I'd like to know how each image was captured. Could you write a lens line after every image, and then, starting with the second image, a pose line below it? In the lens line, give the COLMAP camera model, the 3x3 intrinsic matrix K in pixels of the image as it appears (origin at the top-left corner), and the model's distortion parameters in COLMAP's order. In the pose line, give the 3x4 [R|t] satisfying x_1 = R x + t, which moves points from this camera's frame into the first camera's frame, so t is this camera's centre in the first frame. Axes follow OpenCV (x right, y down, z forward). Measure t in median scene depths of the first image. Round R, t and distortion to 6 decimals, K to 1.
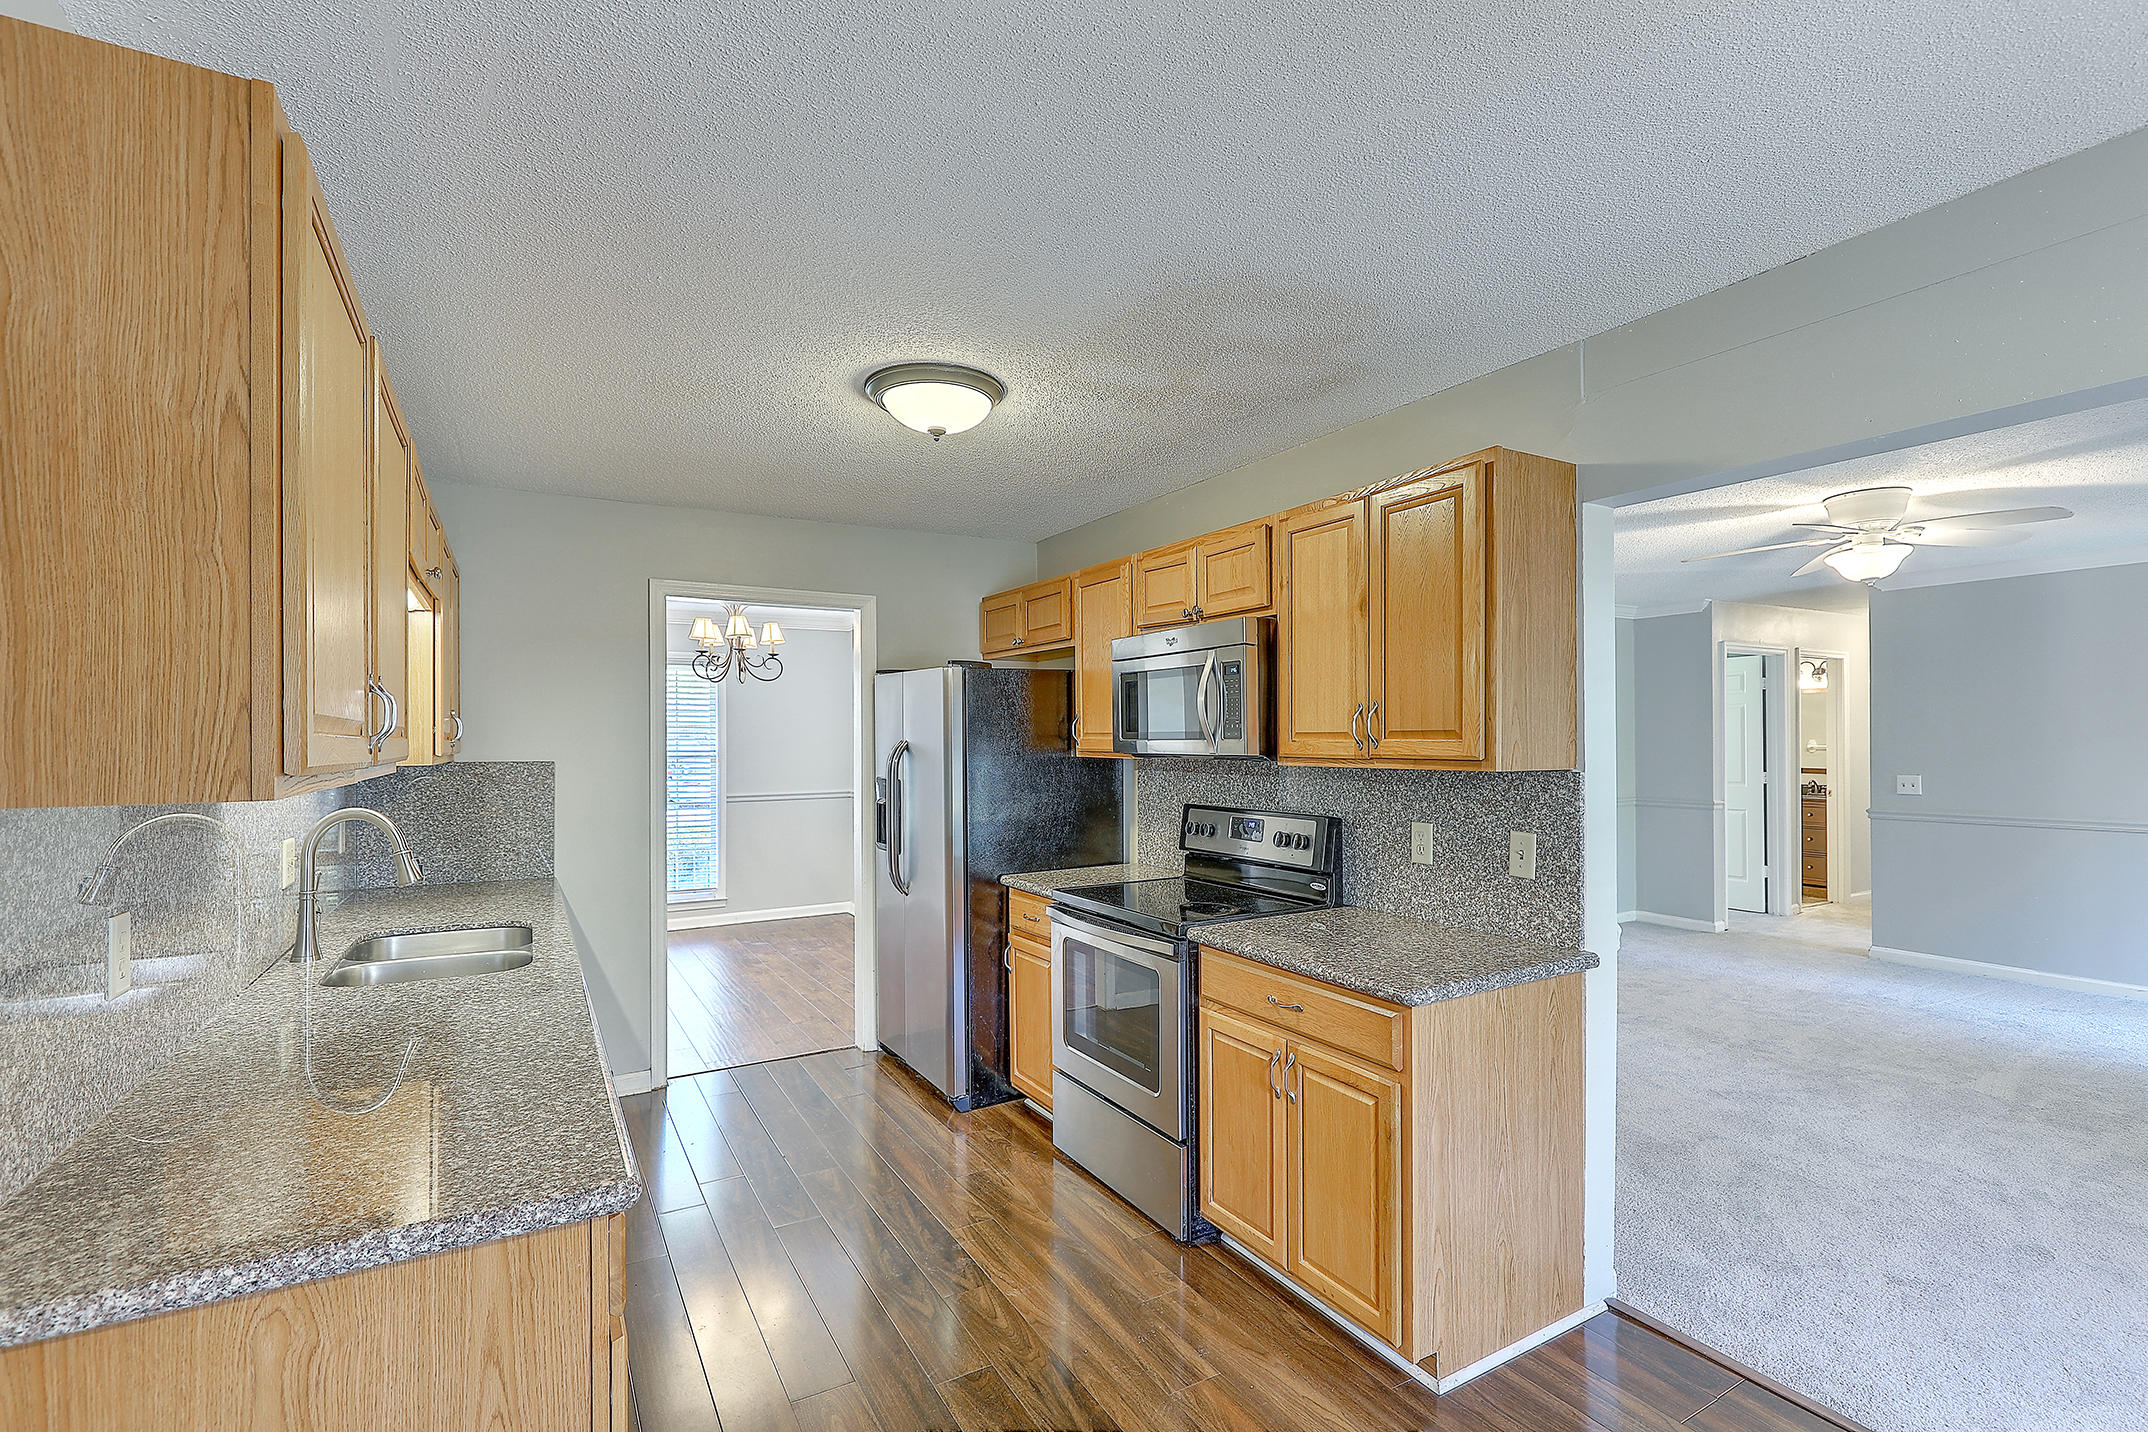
lens RADIAL K [[982.6, 0, 1040.0], [0, 982.6, 749.5], [0, 0, 1]] dist [0.005728, -0.001886]
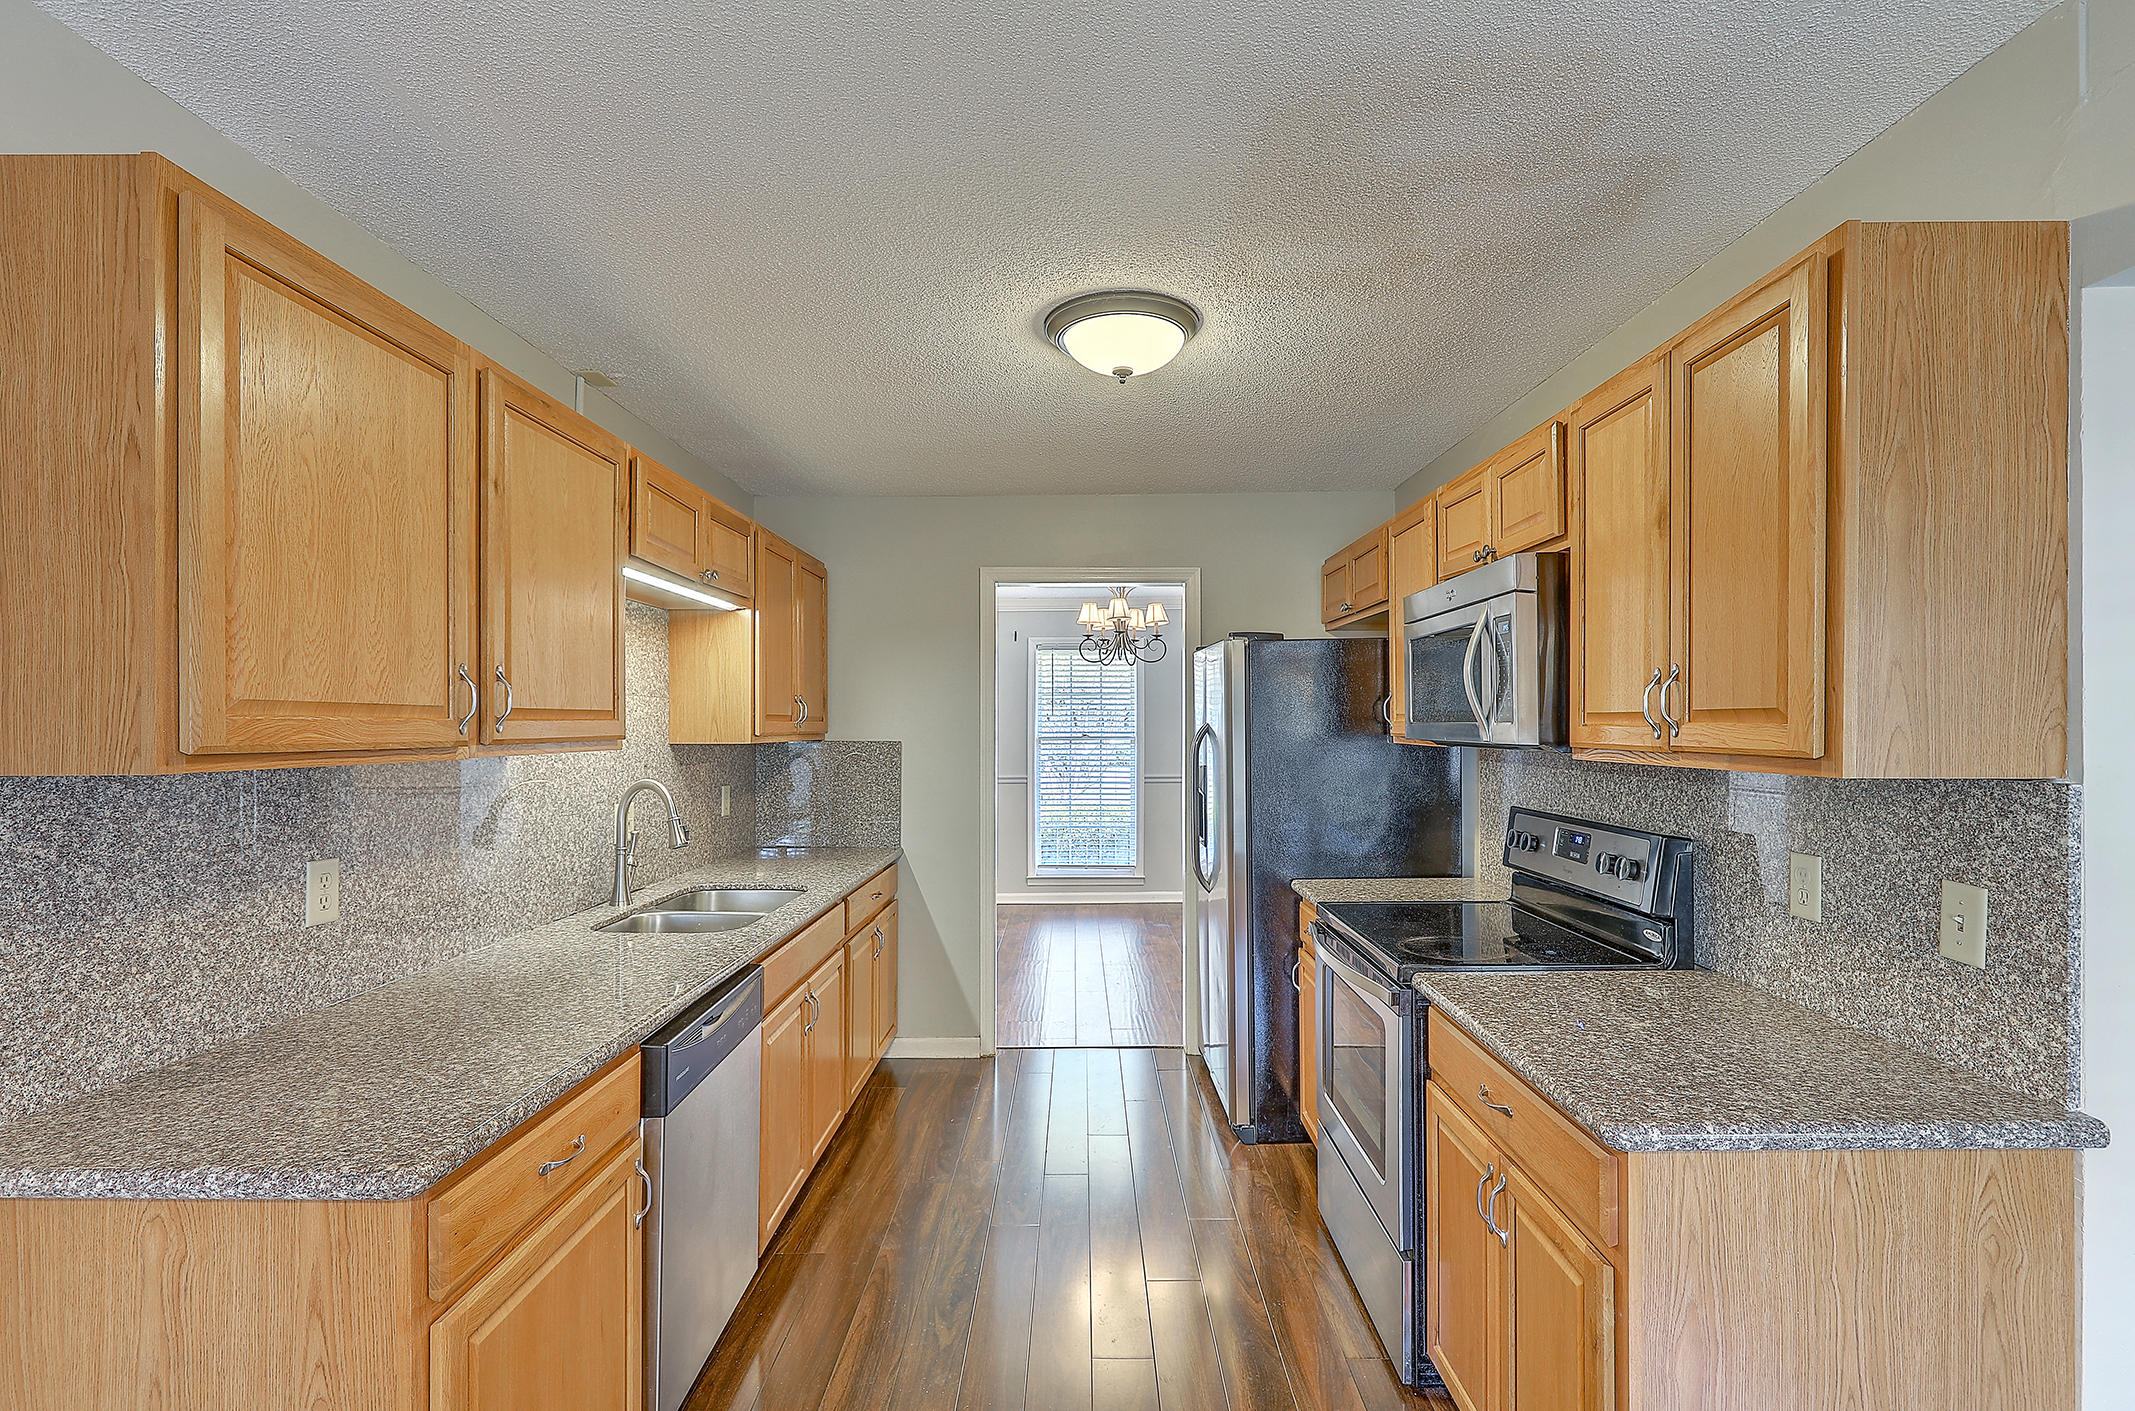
lens RADIAL K [[976.7, 0, 1052.9], [0, 976.7, 733.4], [0, 0, 1]] dist [0.005728, -0.001886]
pose [[0.867190, 0.007479, -0.497921, 0.311725], [-0.006222, 0.999972, 0.004183, -0.003536], [0.497938, -0.000529, 0.867213, 0.234154]]
